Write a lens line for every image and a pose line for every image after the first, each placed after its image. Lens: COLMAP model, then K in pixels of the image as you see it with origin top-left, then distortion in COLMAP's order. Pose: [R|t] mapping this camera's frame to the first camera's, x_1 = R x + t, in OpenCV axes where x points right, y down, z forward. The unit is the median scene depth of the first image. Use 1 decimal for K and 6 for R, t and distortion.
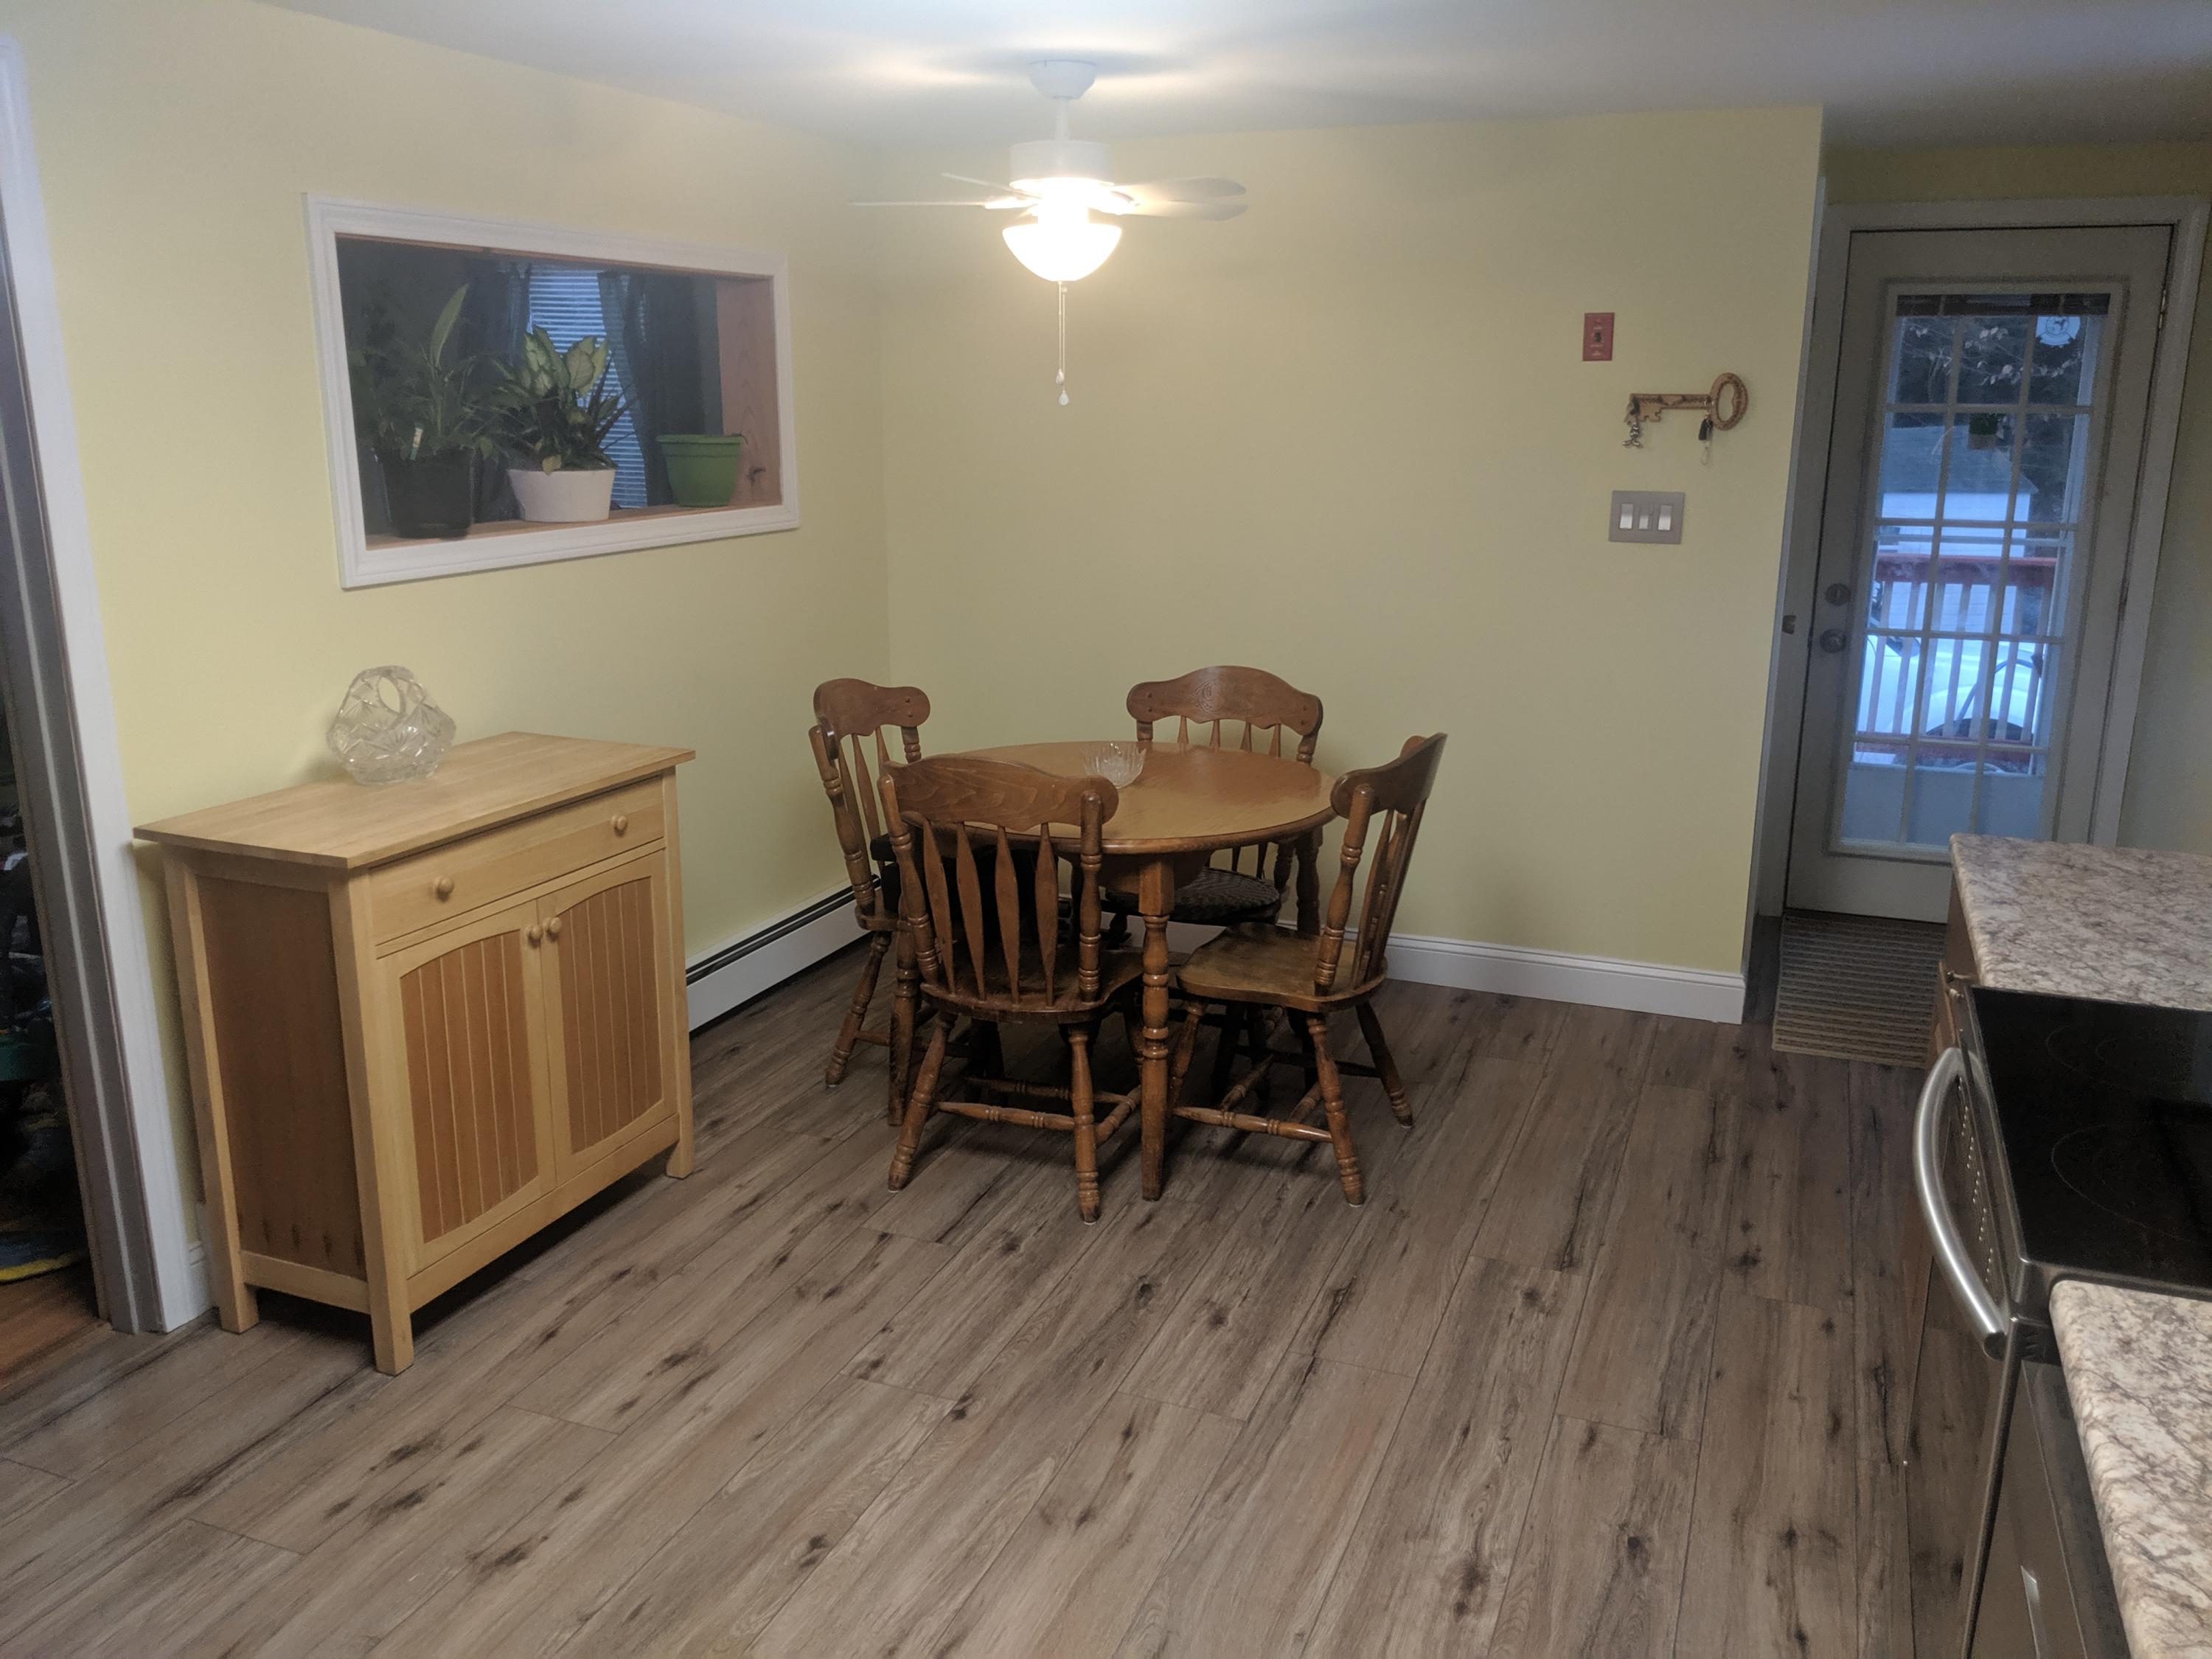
lens RADIAL K [[1770.3, 0, 1101.9], [0, 1770.3, 819.5], [0, 0, 1]] dist [-0.004312, -0.008067]
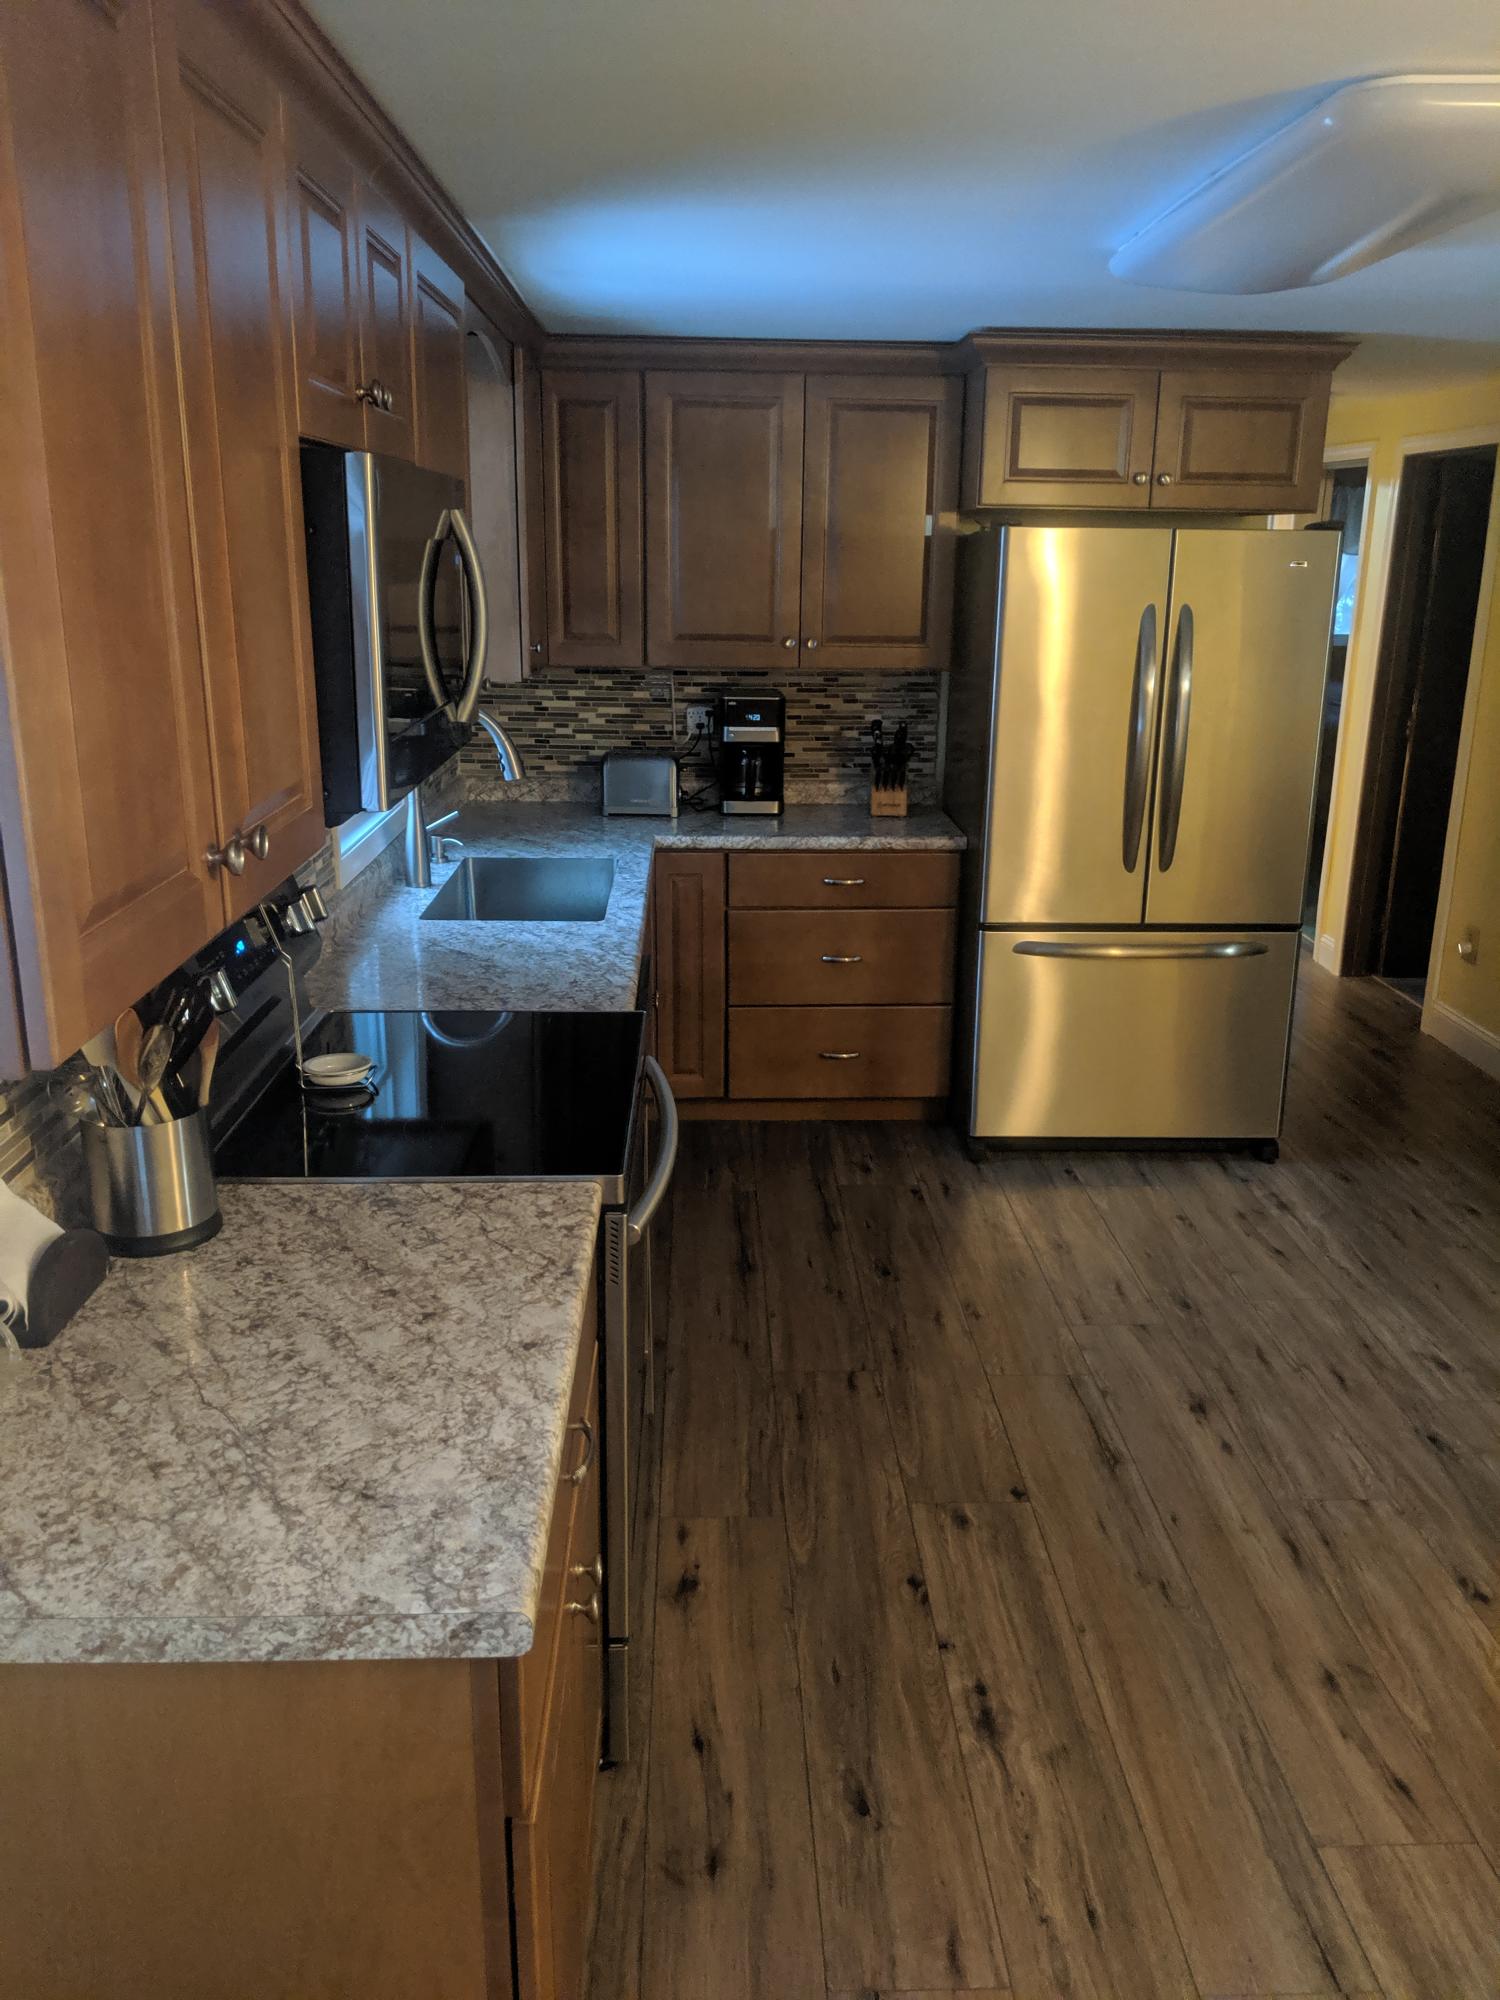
lens RADIAL K [[1600.7, 0, 753.8], [0, 1600.7, 1006.4], [0, 0, 1]] dist [-0.004312, -0.008067]
pose [[-0.916385, 0.091827, -0.389623, 0.685958], [-0.116970, 0.869425, 0.480019, -0.400382], [0.382826, 0.485457, -0.785987, 1.518758]]
